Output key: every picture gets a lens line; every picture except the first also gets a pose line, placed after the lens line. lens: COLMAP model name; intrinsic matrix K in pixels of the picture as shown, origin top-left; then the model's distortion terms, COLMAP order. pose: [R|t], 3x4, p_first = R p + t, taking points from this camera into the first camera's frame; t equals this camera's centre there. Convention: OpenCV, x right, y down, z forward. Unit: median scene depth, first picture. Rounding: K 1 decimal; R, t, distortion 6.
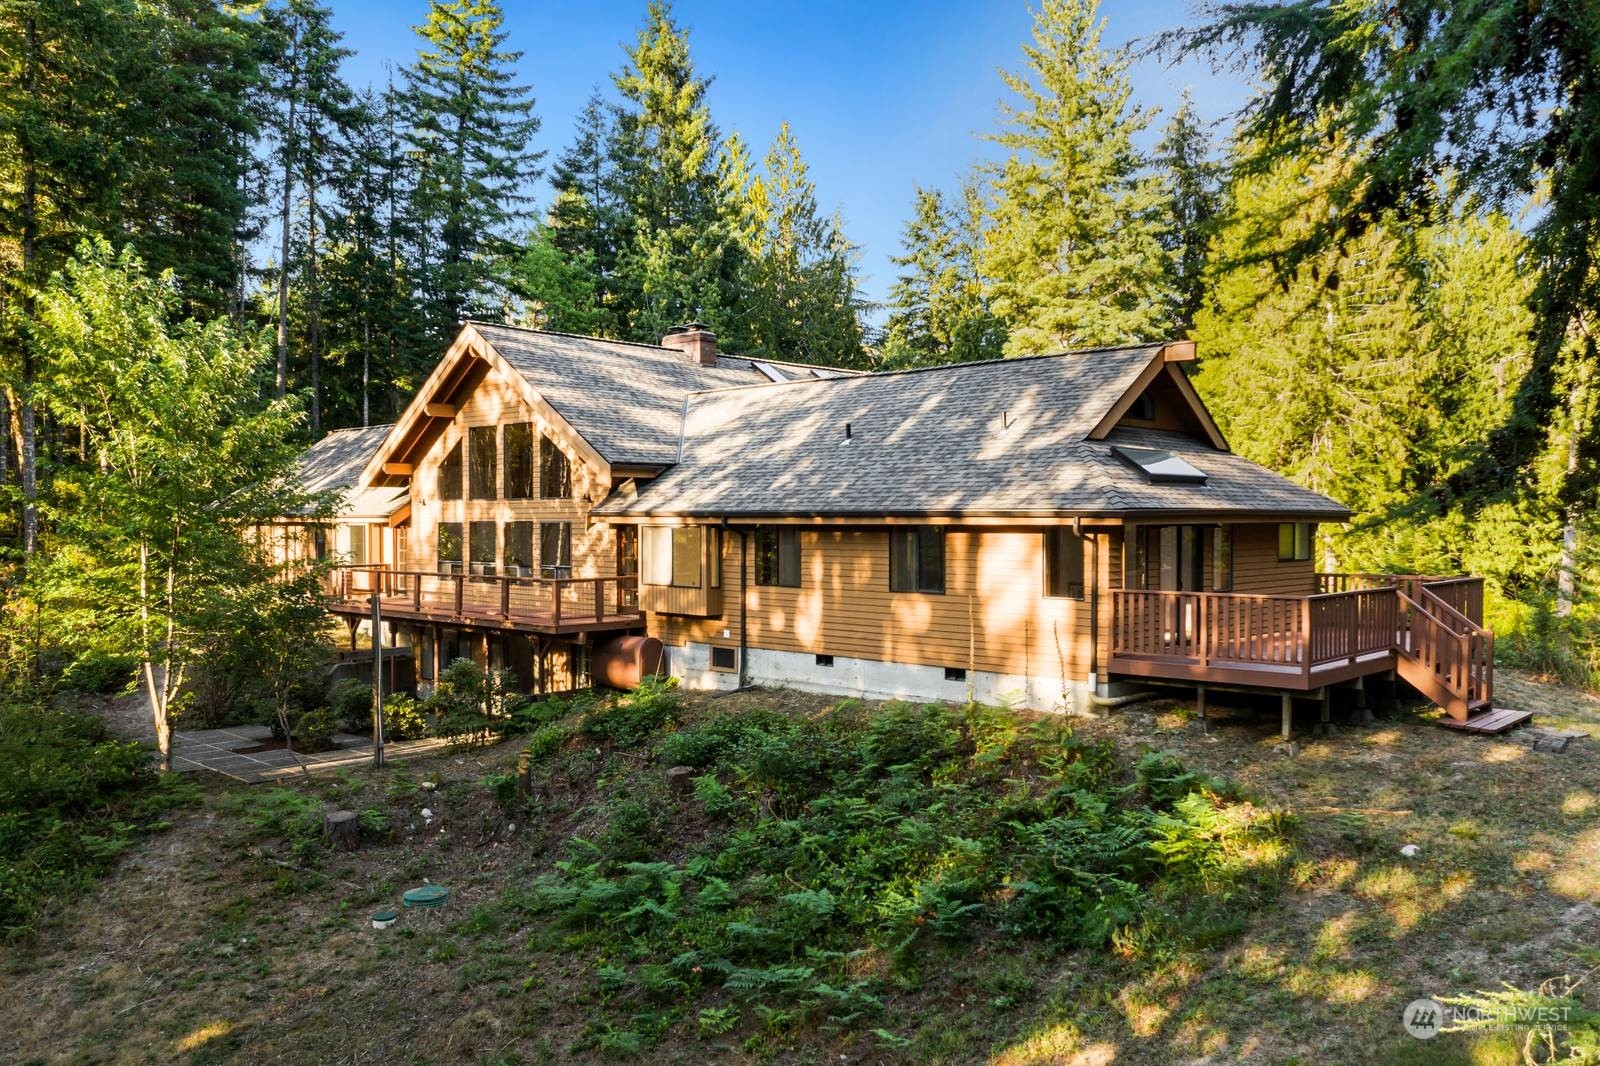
lens RADIAL K [[1244.3, 0, 800.0], [0, 1244.3, 533.0], [0, 0, 1]] dist [-0.009746, 0.001311]
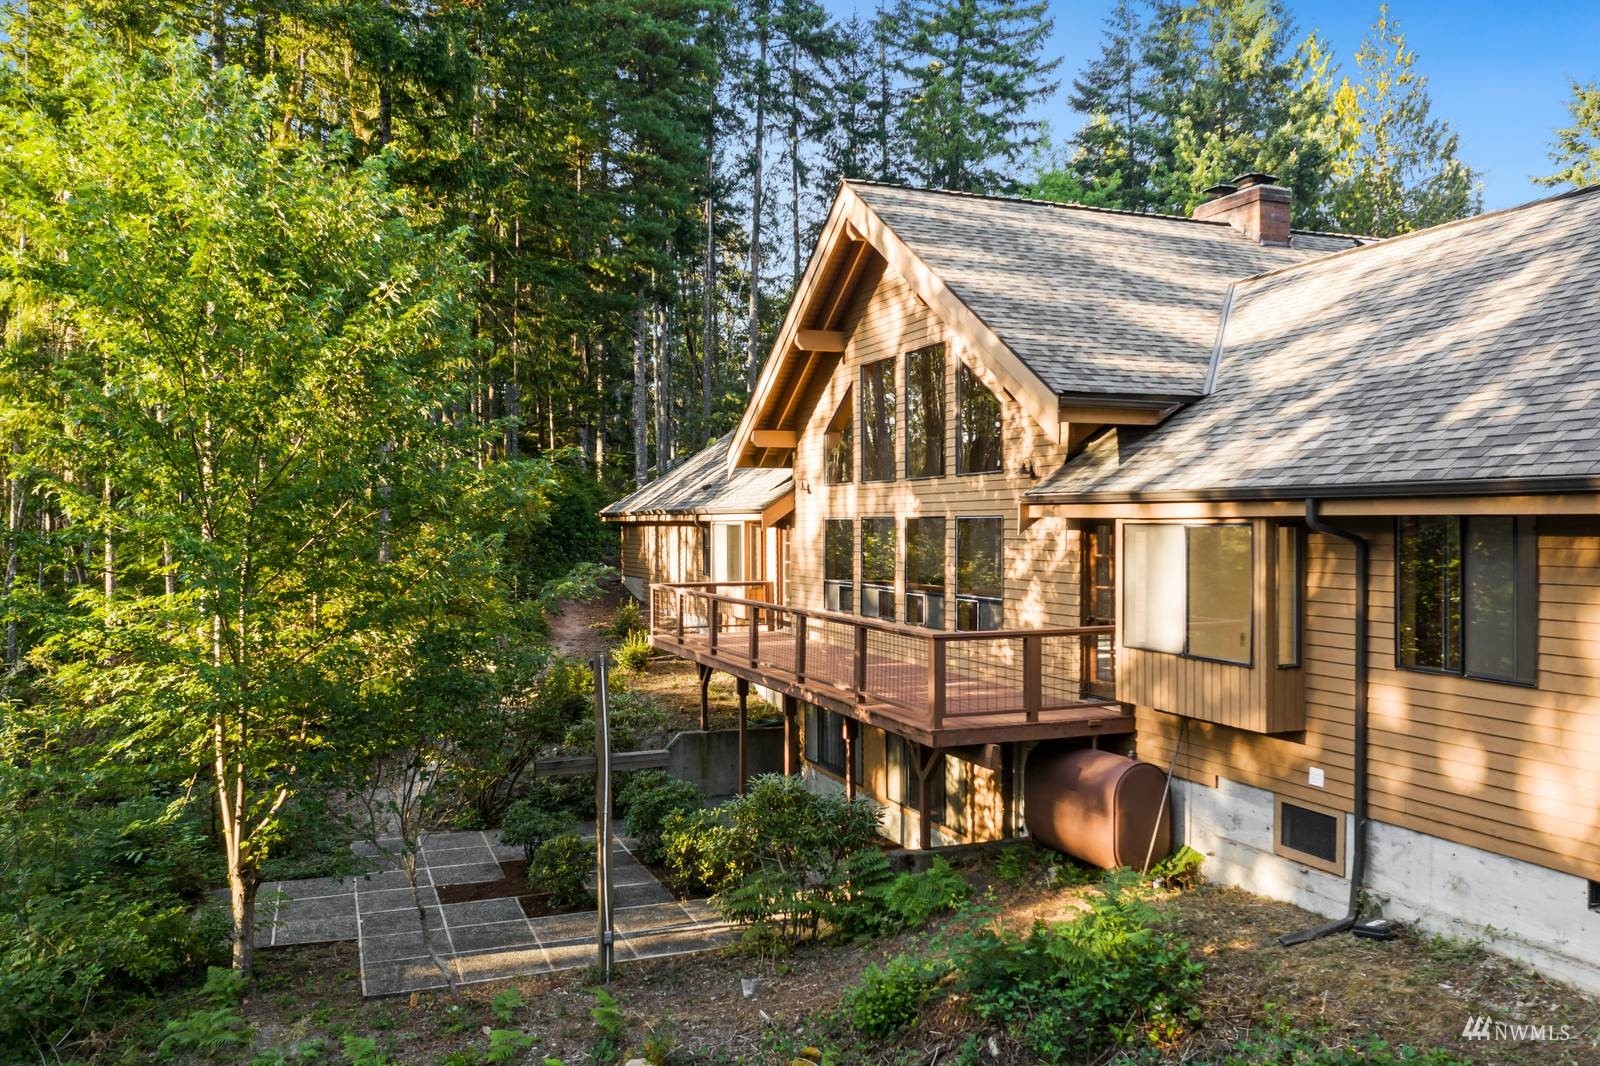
lens RADIAL K [[1244.3, 0, 800.0], [0, 1244.3, 533.0], [0, 0, 1]] dist [-0.009746, 0.001311]
pose [[0.904386, 0.002326, -0.426710, -0.032447], [-0.003383, 0.999993, -0.001721, -0.000469], [0.426703, 0.003000, 0.904387, 0.462294]]
